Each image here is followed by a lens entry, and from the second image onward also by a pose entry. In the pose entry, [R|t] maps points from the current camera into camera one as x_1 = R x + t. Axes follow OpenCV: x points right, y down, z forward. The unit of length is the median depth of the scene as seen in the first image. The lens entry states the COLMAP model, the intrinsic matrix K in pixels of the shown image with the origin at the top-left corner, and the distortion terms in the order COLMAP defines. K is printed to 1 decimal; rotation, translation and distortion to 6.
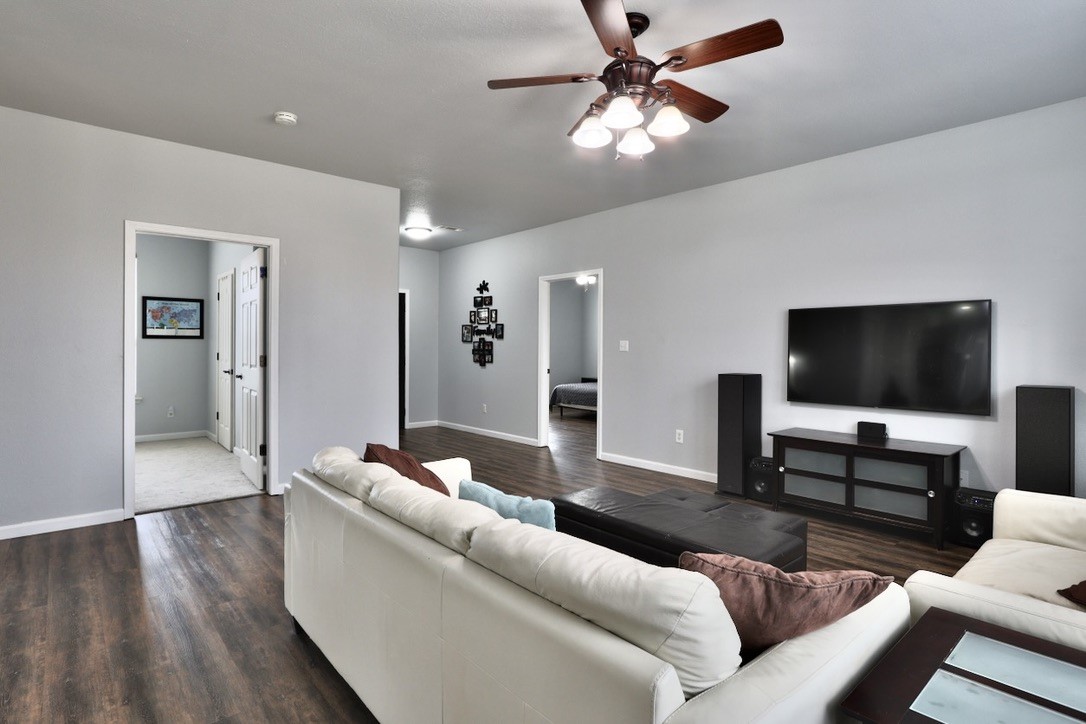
lens RADIAL K [[543.4, 0, 543.1], [0, 543.4, 357.7], [0, 0, 1]] dist [-0.000066, -0.000007]
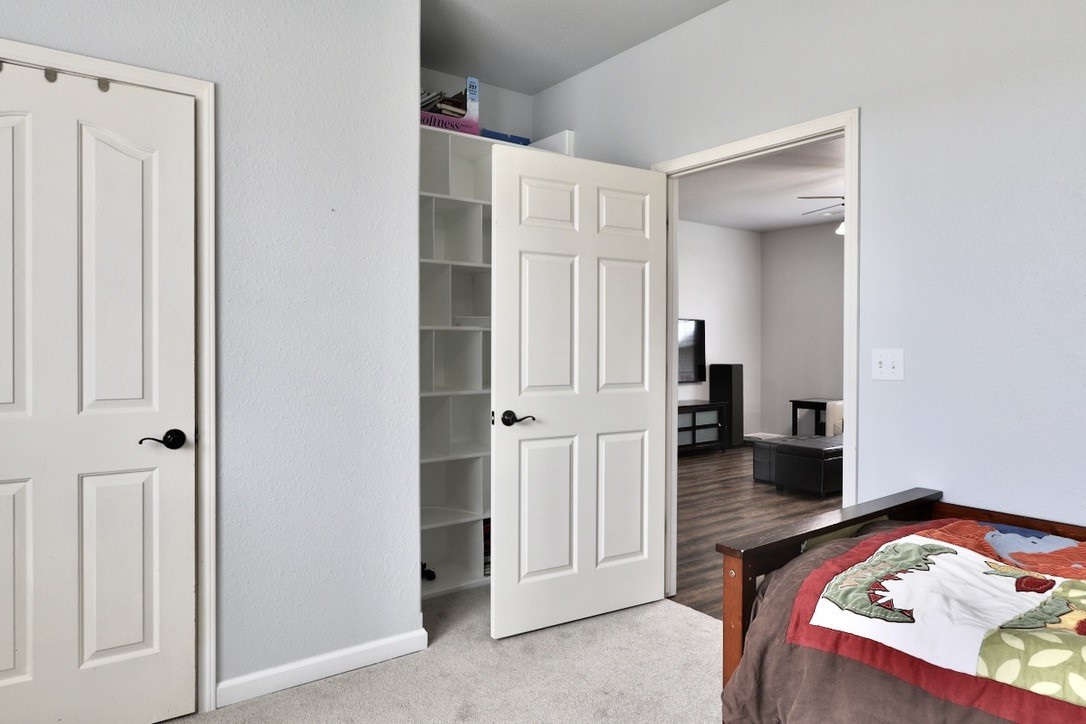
lens RADIAL K [[691.2, 0, 542.9], [0, 691.2, 356.0], [0, 0, 1]] dist [0.001872, 0.000415]
pose [[0.081135, -0.016948, 0.996559, -1.576835], [0.004505, 0.999851, 0.016637, -0.027729], [-0.996693, 0.003139, 0.081199, 1.303019]]
